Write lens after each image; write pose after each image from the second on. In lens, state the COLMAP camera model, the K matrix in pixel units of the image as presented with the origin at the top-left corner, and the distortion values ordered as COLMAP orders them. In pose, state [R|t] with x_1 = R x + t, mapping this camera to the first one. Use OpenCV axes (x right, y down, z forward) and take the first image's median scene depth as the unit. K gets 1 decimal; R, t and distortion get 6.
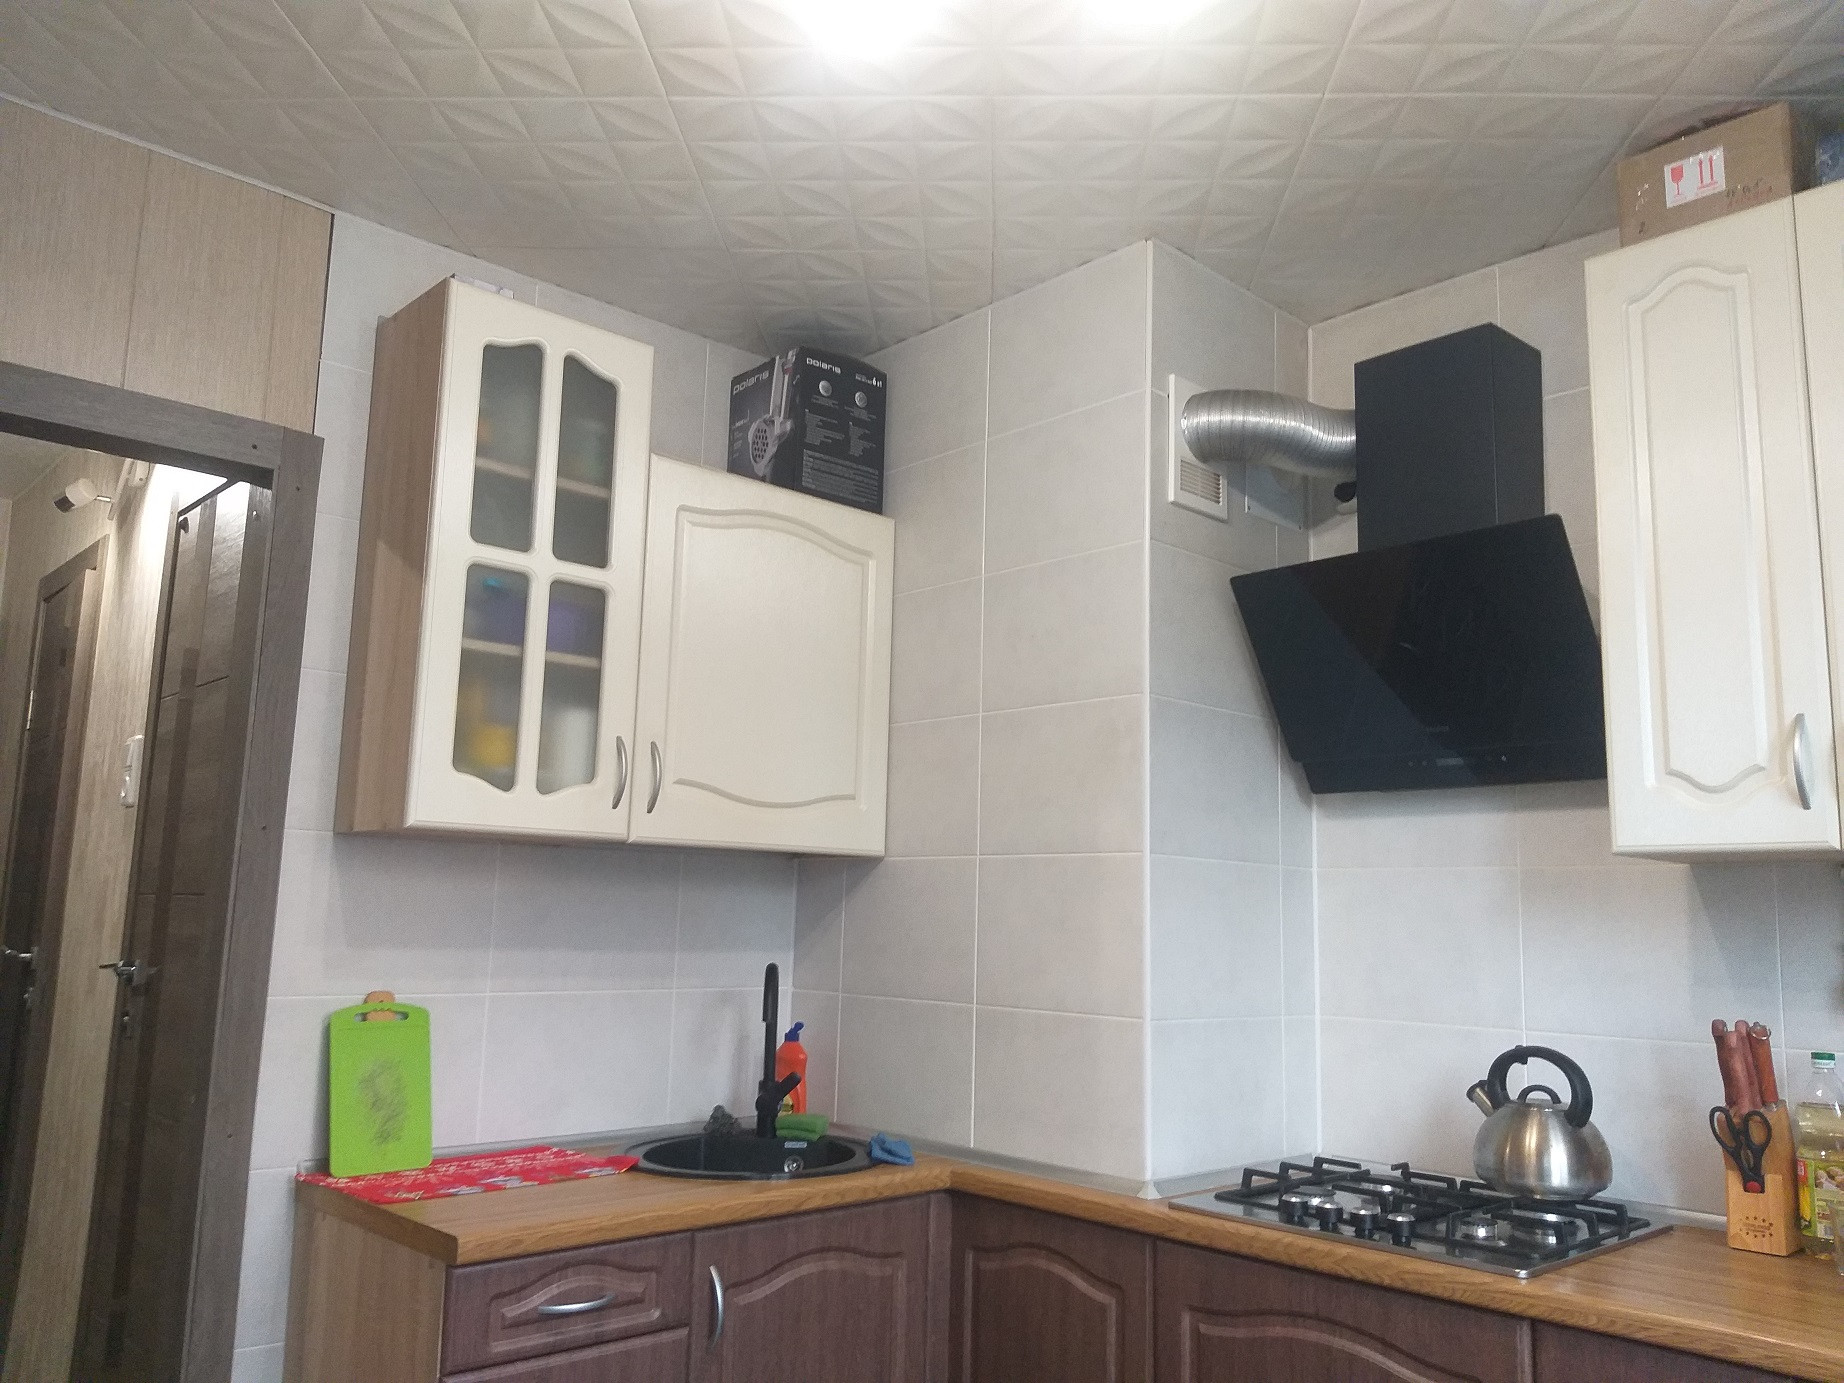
lens RADIAL K [[1434.8, 0, 922.0], [0, 1434.8, 691.5], [0, 0, 1]] dist [0.004521, -0.005077]
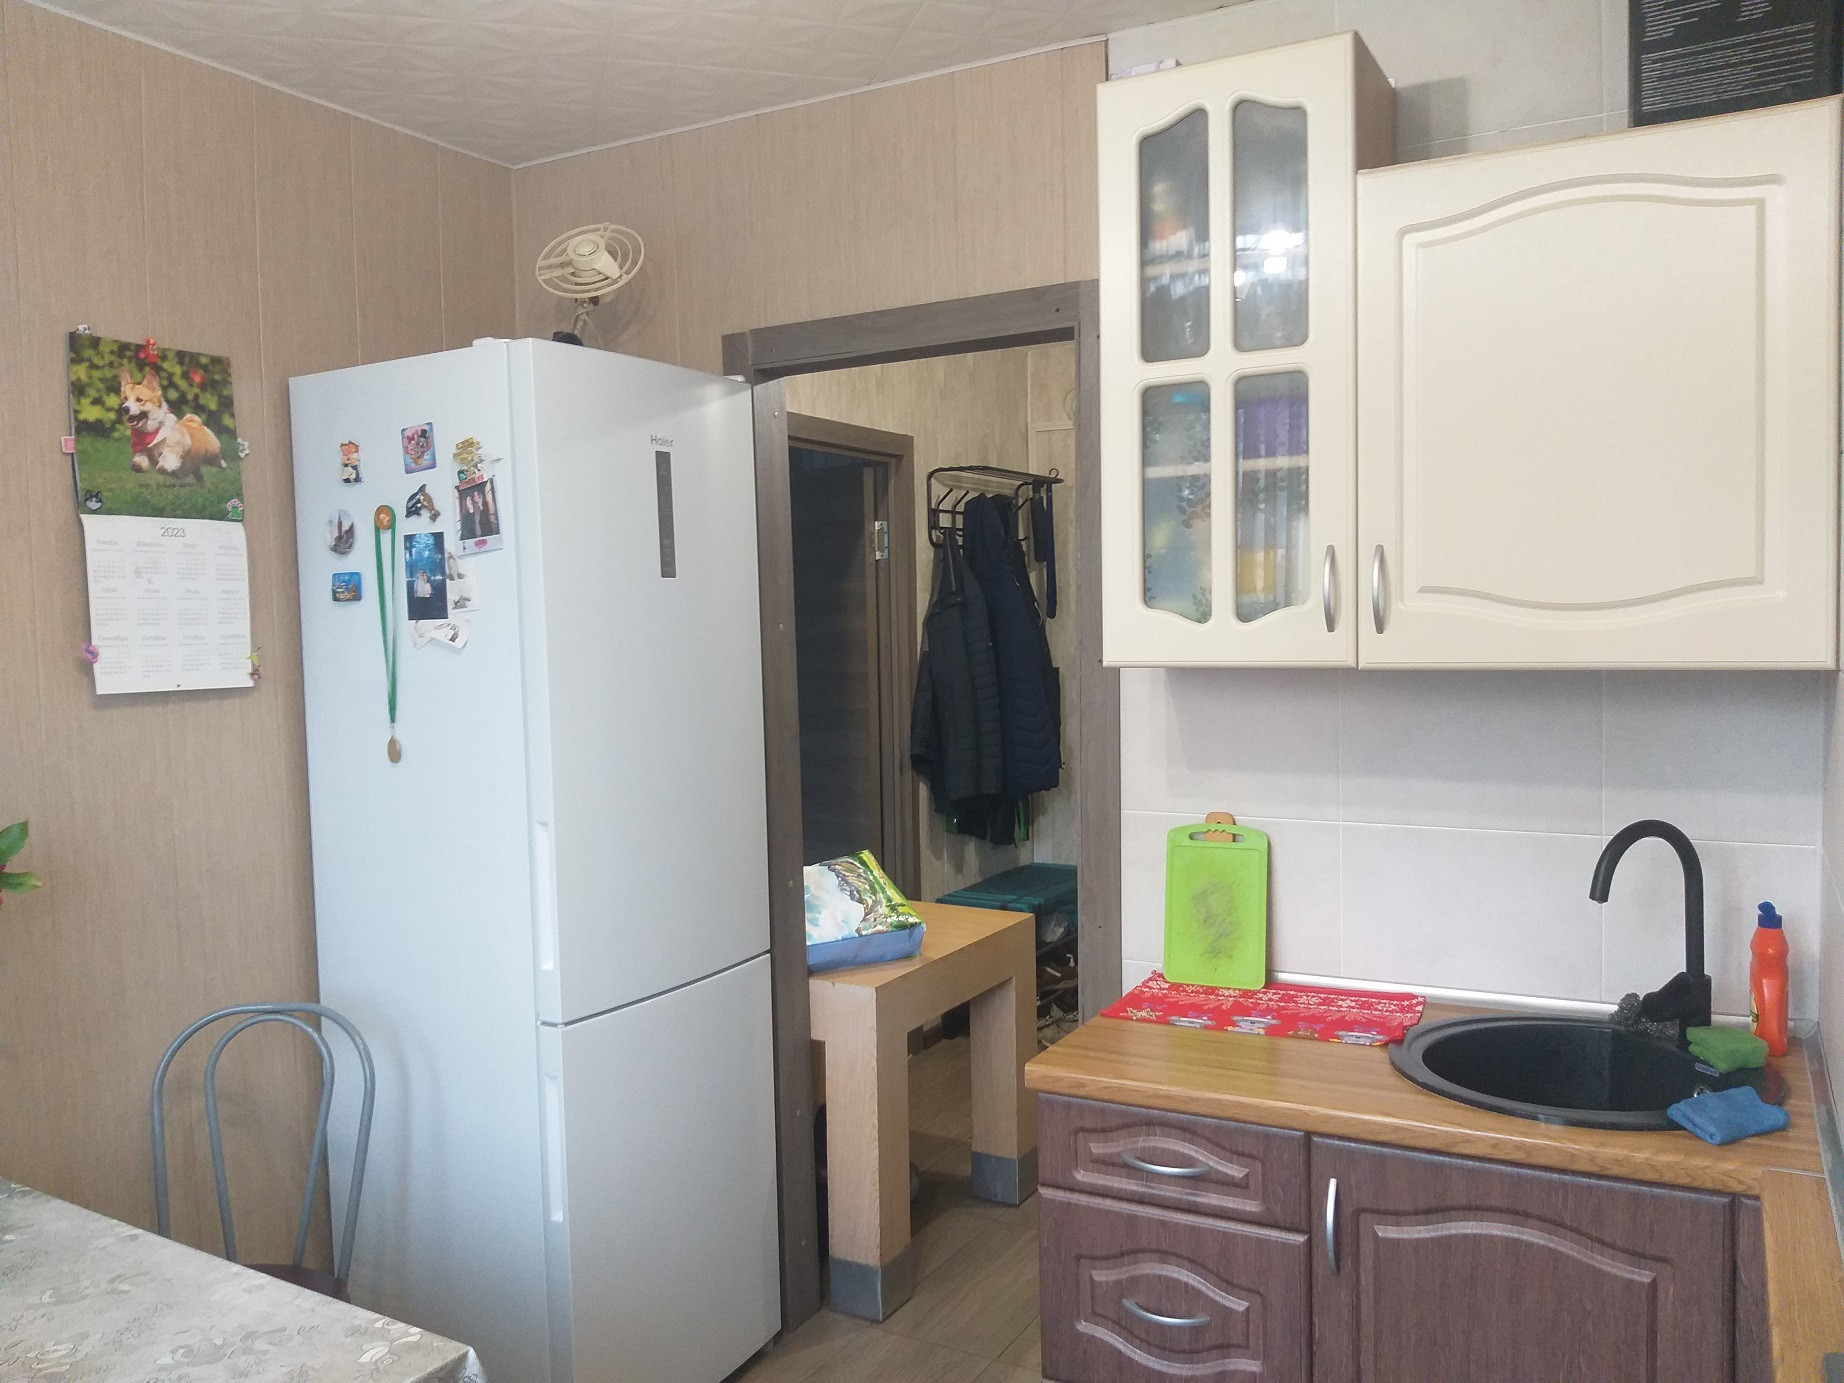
lens RADIAL K [[1434.8, 0, 922.0], [0, 1434.8, 691.5], [0, 0, 1]] dist [0.004521, -0.005077]
pose [[0.314325, 0.025100, -0.948984, 0.525595], [0.180005, 0.979939, 0.085541, 0.000254], [0.932094, -0.197709, 0.303501, 0.520116]]
